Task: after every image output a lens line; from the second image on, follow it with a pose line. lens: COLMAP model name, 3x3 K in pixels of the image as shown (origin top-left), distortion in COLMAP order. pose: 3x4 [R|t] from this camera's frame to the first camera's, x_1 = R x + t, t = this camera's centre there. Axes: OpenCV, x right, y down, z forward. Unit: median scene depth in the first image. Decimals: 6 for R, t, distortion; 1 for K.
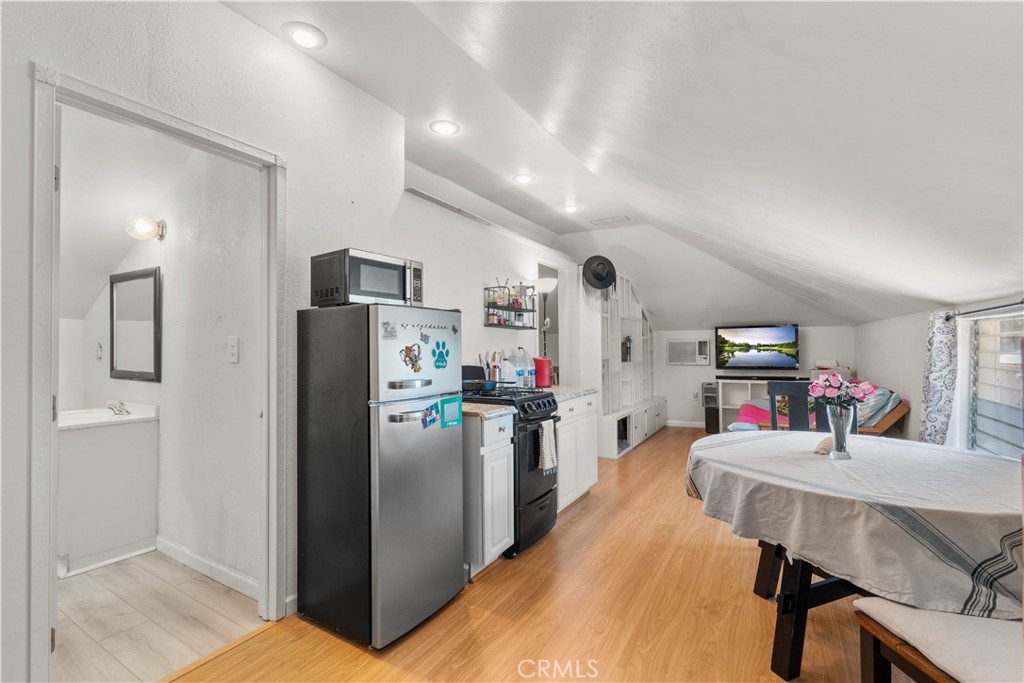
lens RADIAL K [[457.0, 0, 509.0], [0, 457.0, 342.6], [0, 0, 1]] dist [-0.003162, 0.000755]
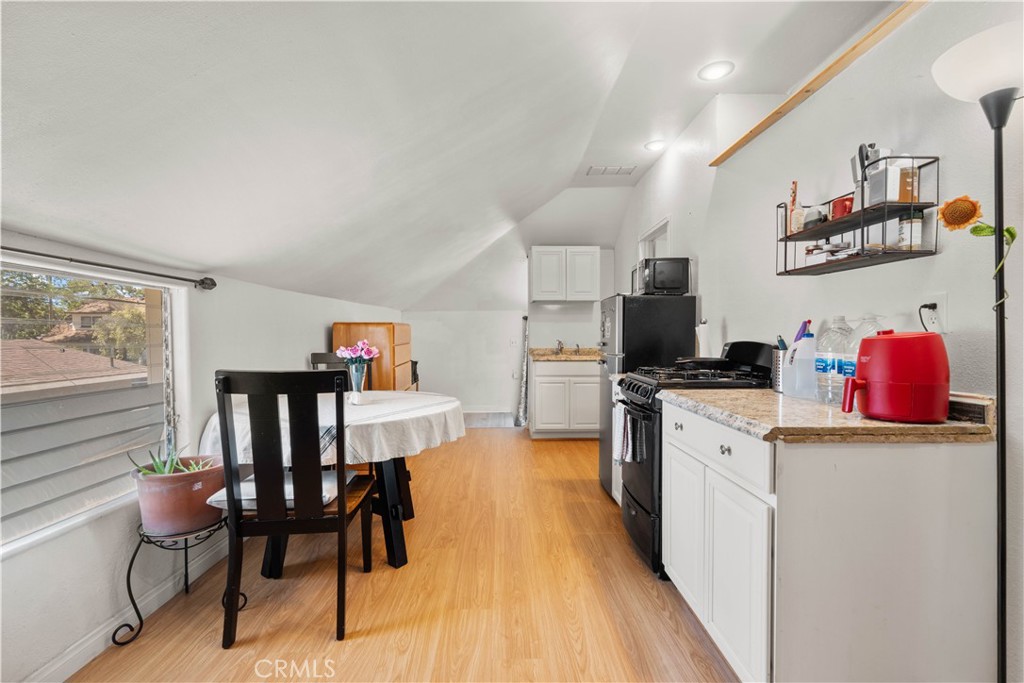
lens RADIAL K [[457.0, 0, 511.4], [0, 457.0, 343.6], [0, 0, 1]] dist [-0.003162, 0.000755]
pose [[-0.852139, 0.017660, -0.523017, 0.722991], [0.016815, 0.999838, 0.006364, 0.047474], [0.523045, -0.003372, -0.852298, 1.665791]]
